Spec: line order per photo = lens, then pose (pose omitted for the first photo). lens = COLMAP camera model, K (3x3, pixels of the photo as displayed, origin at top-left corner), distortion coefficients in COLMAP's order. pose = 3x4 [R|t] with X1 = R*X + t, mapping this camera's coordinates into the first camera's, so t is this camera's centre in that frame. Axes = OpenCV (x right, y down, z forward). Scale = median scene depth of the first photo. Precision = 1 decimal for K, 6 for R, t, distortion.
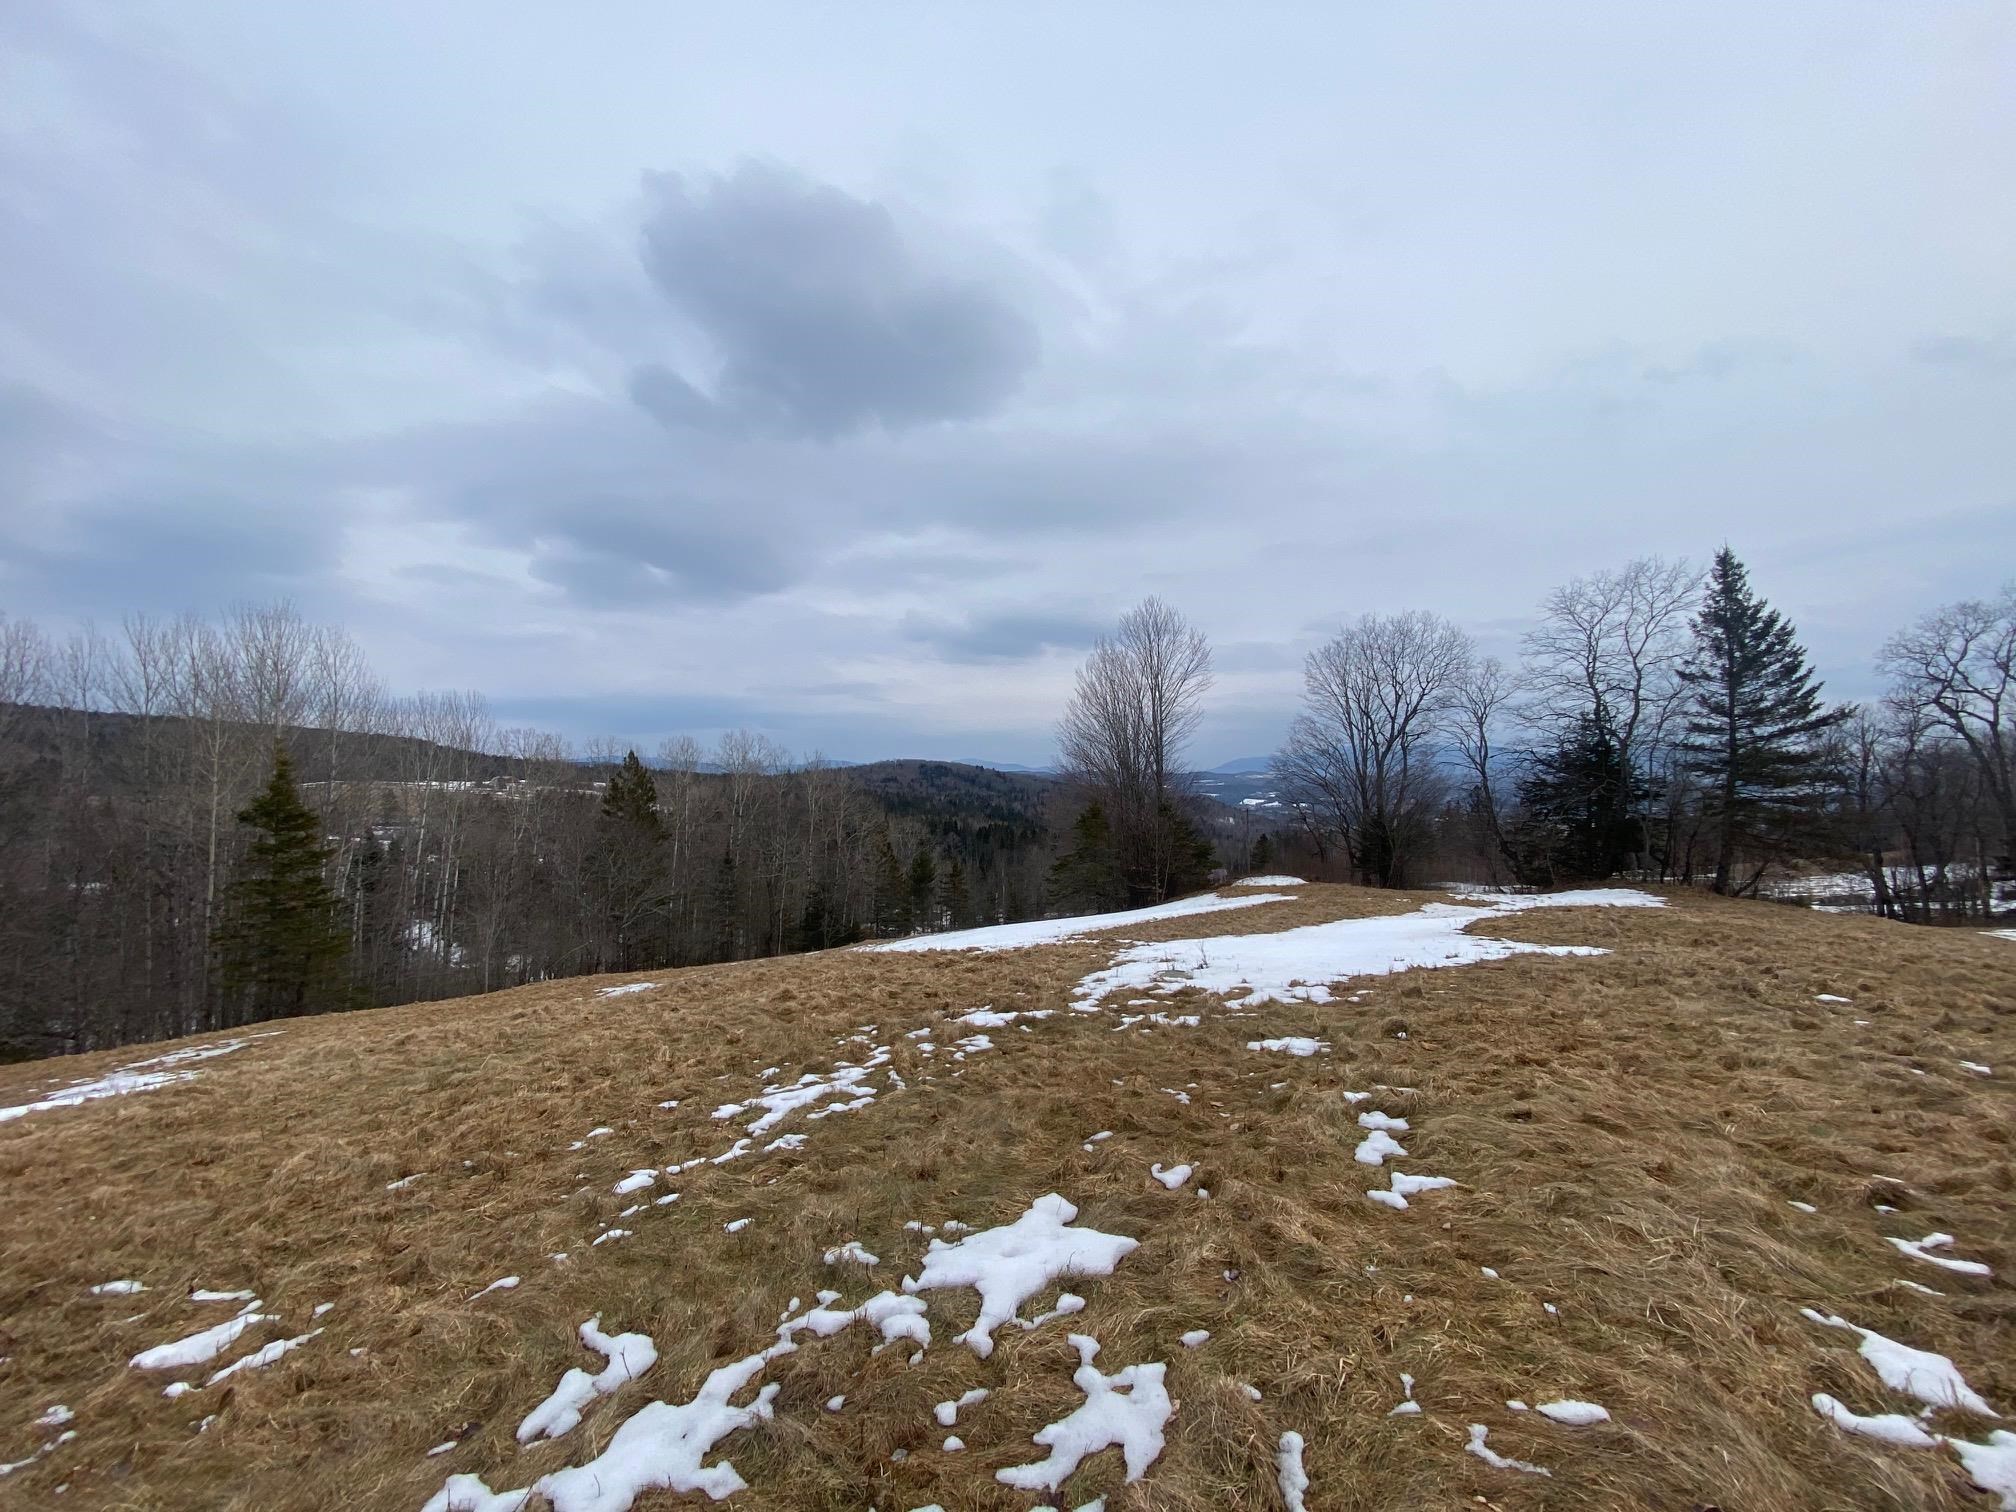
lens RADIAL K [[812.9, 0, 1008.0], [0, 812.9, 756.0], [0, 0, 1]] dist [-0.042282, -0.000528]
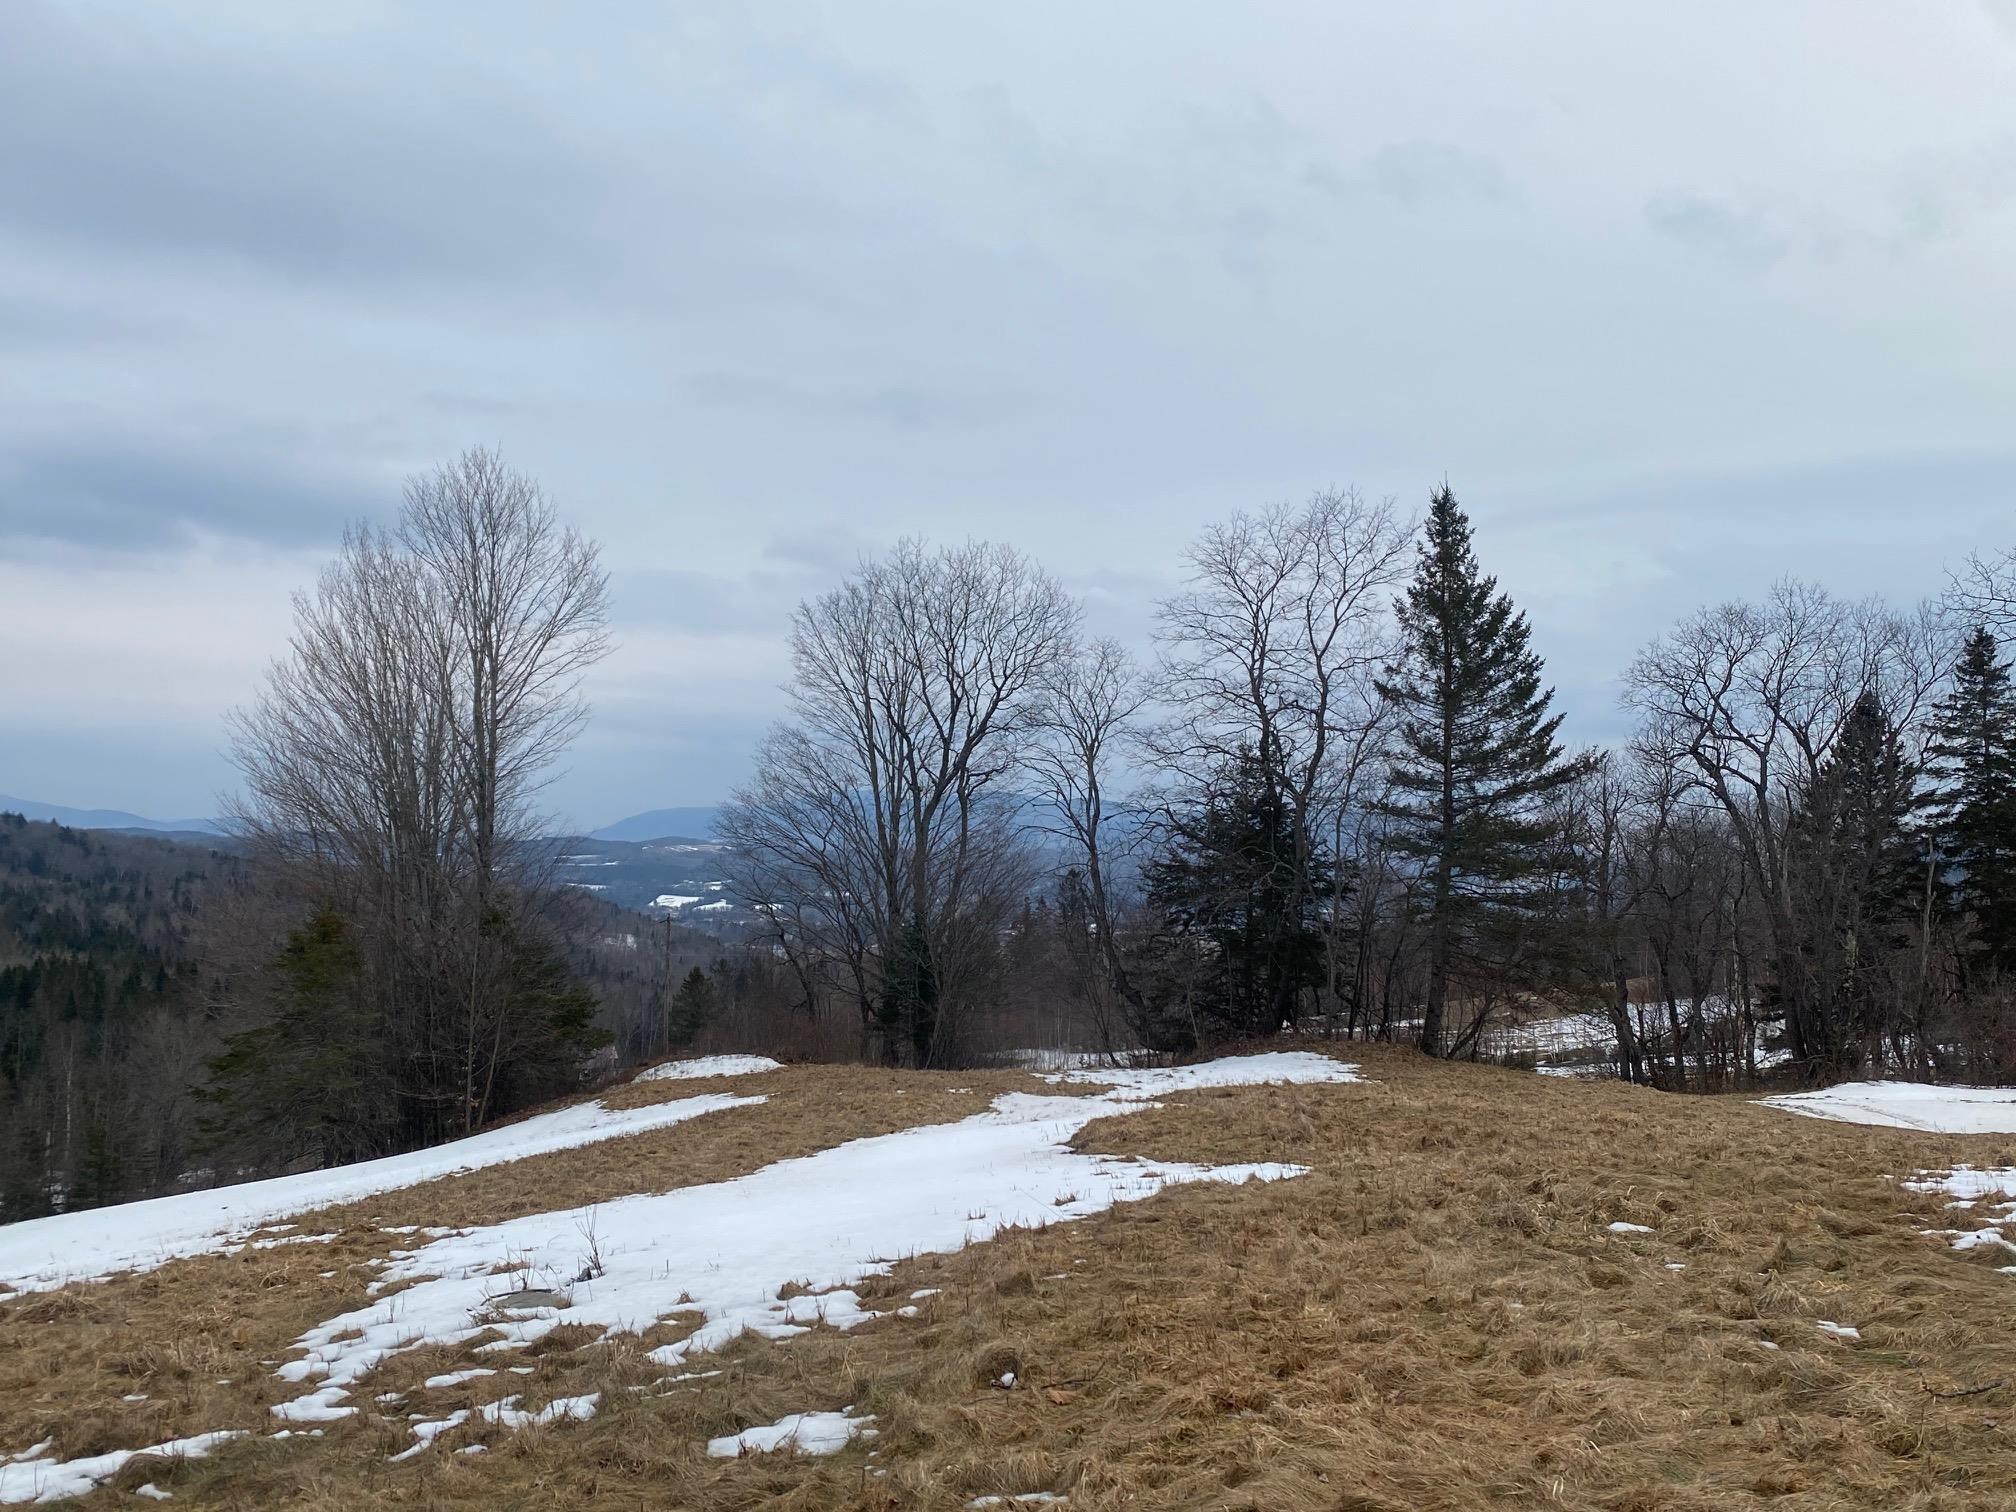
lens RADIAL K [[1640.7, 0, 1008.0], [0, 1640.7, 756.0], [0, 0, 1]] dist [0.044395, -0.071659]
pose [[0.861462, 0.041190, 0.506149, -0.055979], [-0.029279, 0.999076, -0.031471, -0.009643], [-0.506977, 0.012292, 0.861872, 0.126679]]
